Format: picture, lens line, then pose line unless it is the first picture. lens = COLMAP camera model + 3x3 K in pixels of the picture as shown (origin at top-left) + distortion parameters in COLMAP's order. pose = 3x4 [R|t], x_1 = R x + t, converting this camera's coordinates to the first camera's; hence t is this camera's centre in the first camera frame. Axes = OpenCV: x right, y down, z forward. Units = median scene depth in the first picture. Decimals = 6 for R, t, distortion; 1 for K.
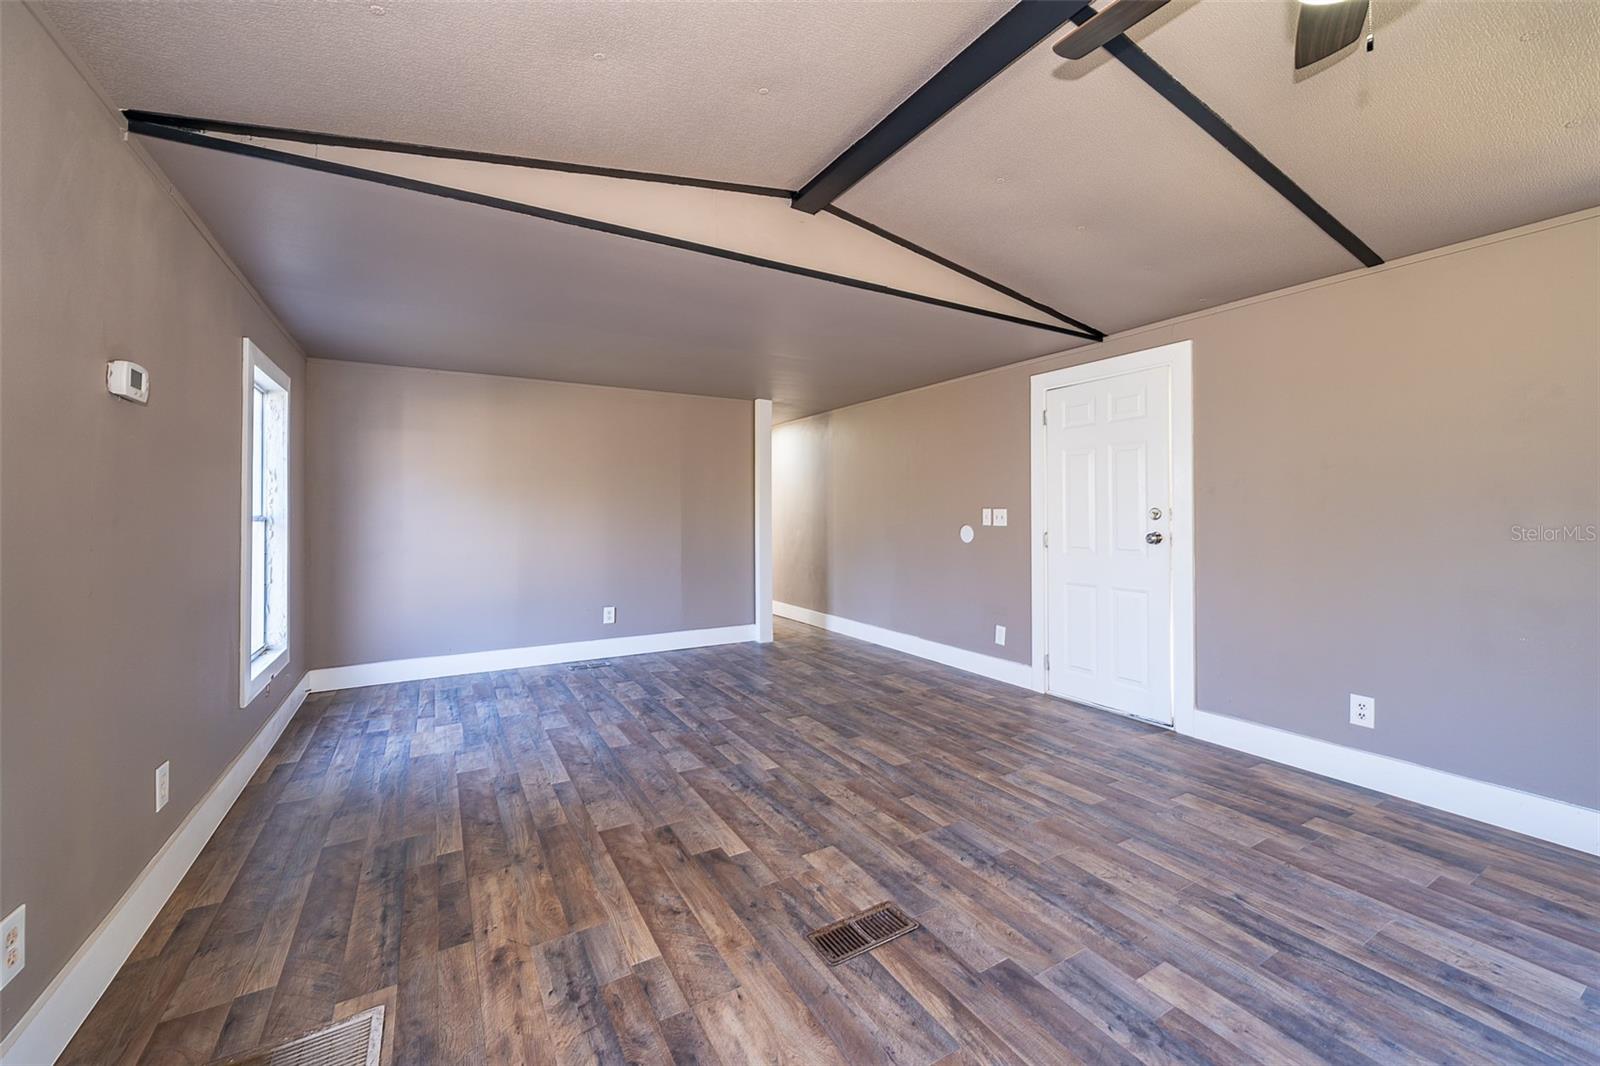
lens RADIAL K [[631.6, 0, 806.1], [0, 631.6, 512.8], [0, 0, 1]] dist [-0.003498, -0.000637]
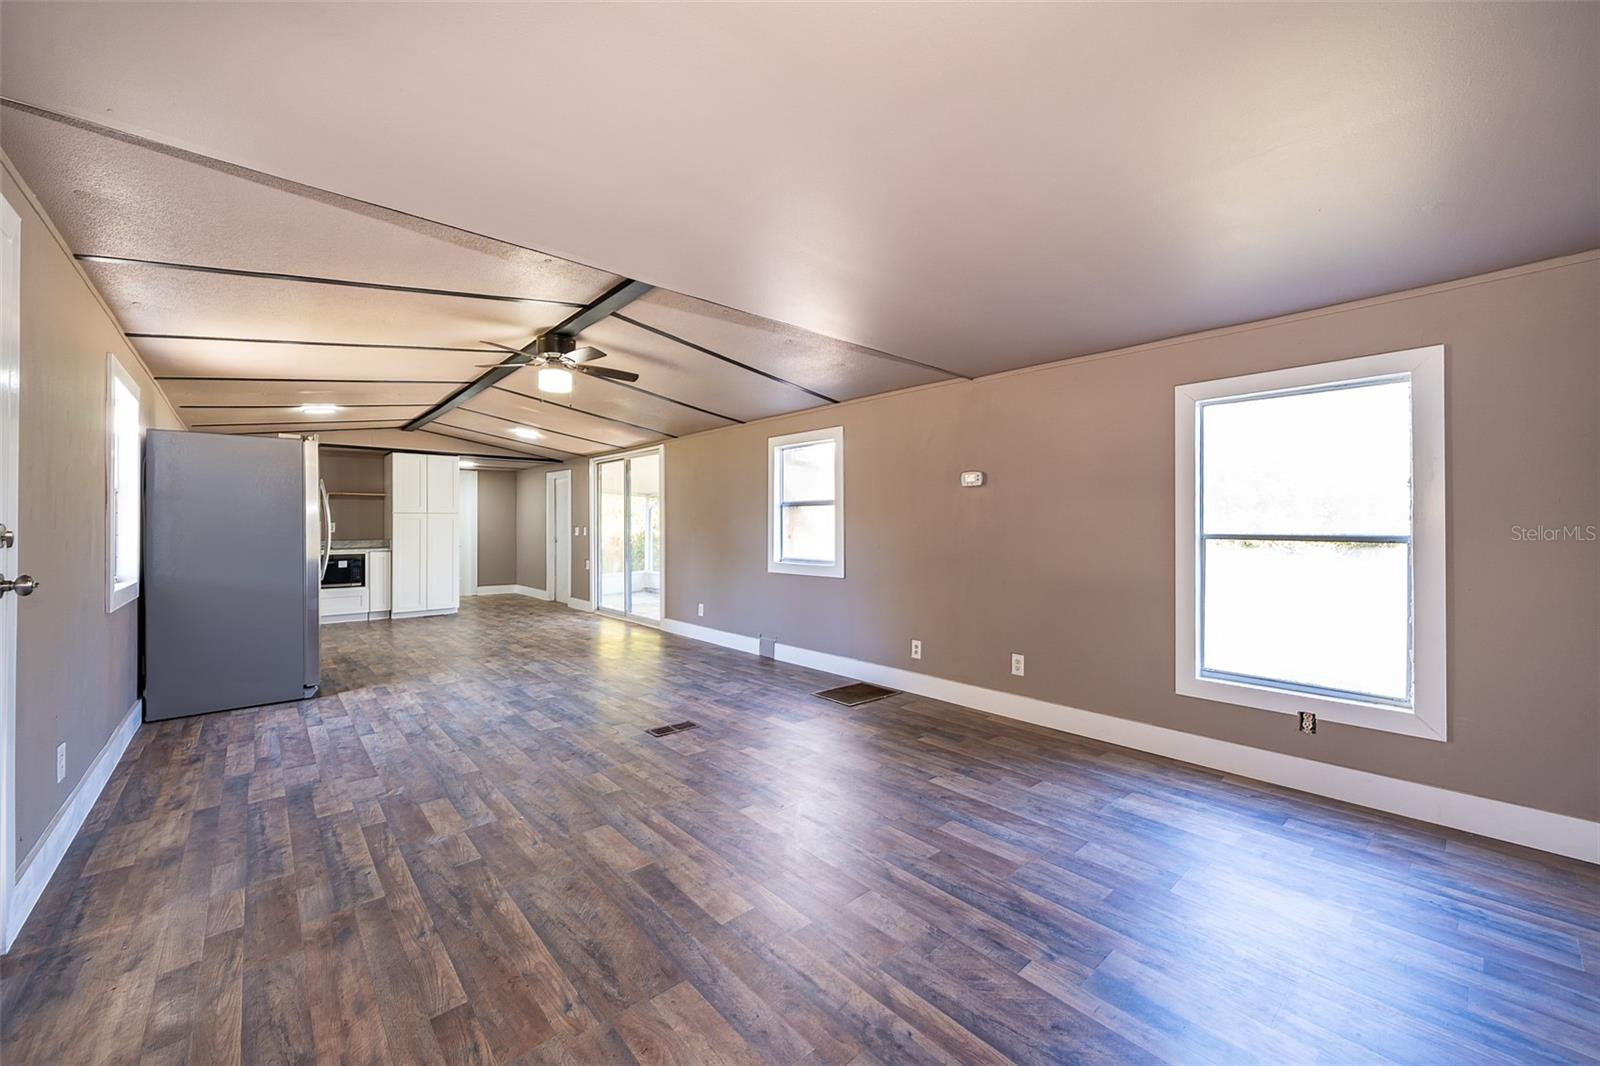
lens RADIAL K [[611.7, 0, 793.3], [0, 611.7, 520.5], [0, 0, 1]] dist [-0.002535, -0.000180]
pose [[-0.983378, -0.002374, -0.181556, 0.046584], [0.000384, 0.999885, -0.015153, -0.005884], [0.181571, -0.014971, -0.983264, 2.058742]]
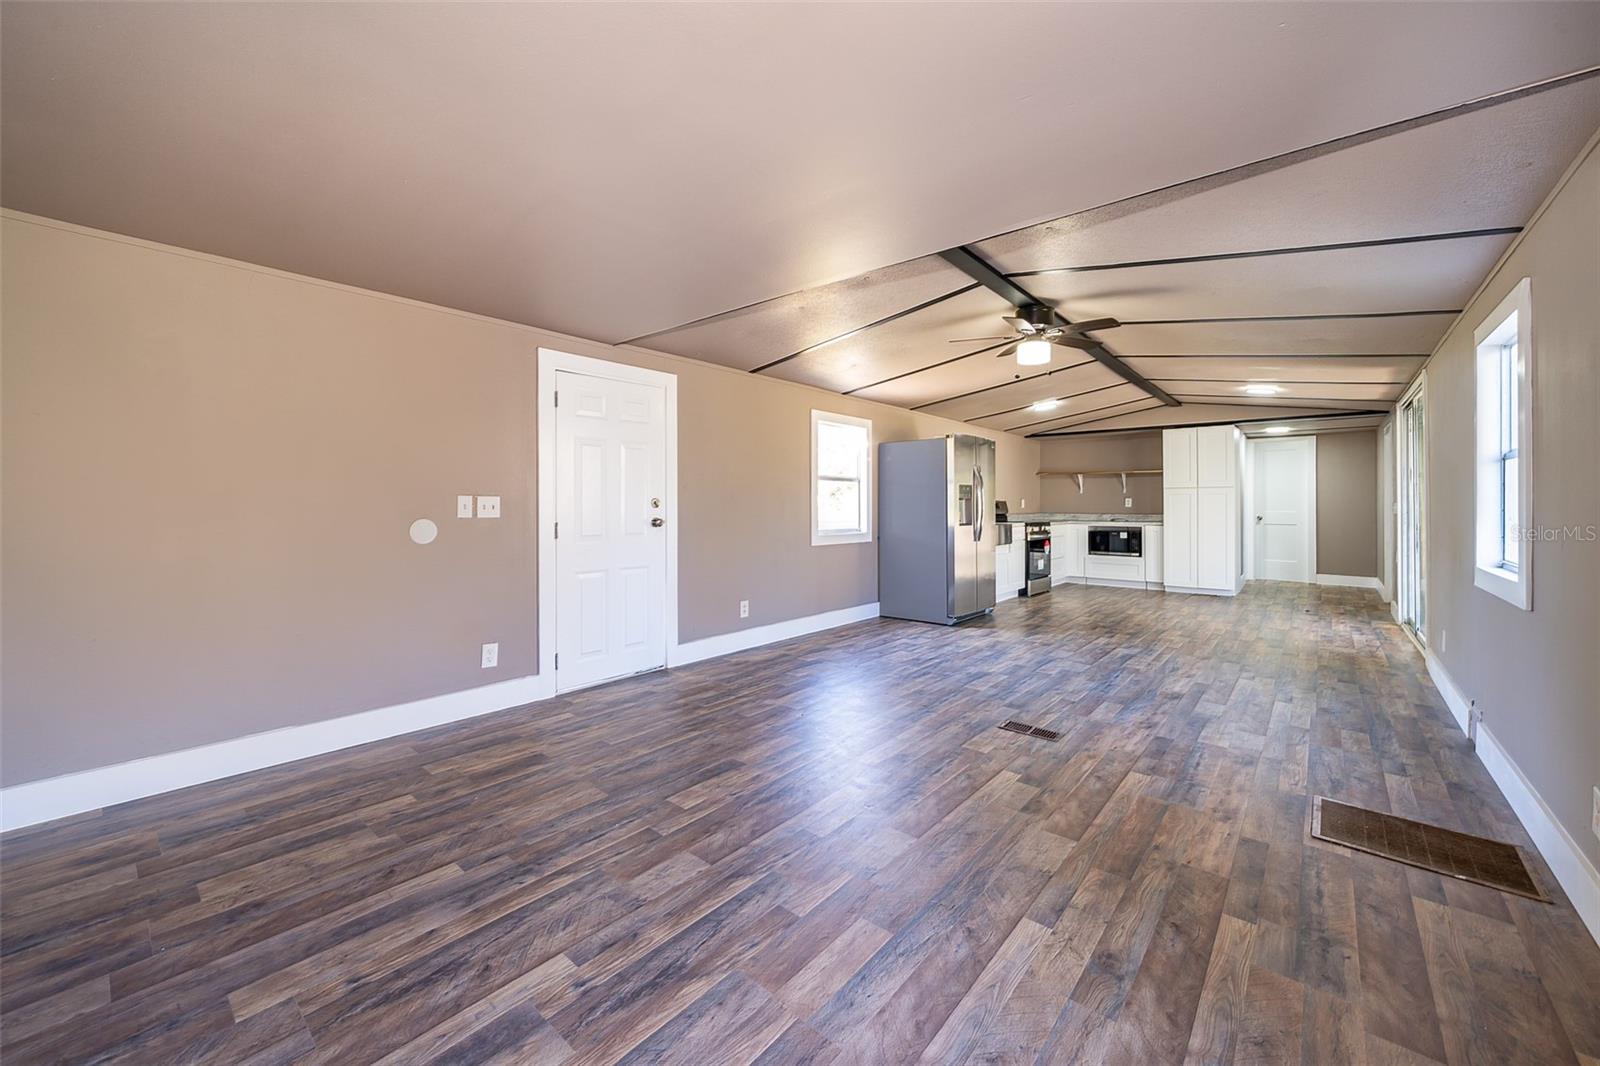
lens RADIAL K [[617.9, 0, 806.0], [0, 617.9, 498.1], [0, 0, 1]] dist [-0.001587, -0.000277]
pose [[-0.331220, 0.005901, 0.943535, -0.930559], [-0.007007, 0.999937, -0.008713, 0.000133], [-0.943528, -0.009497, -0.331158, 1.473343]]
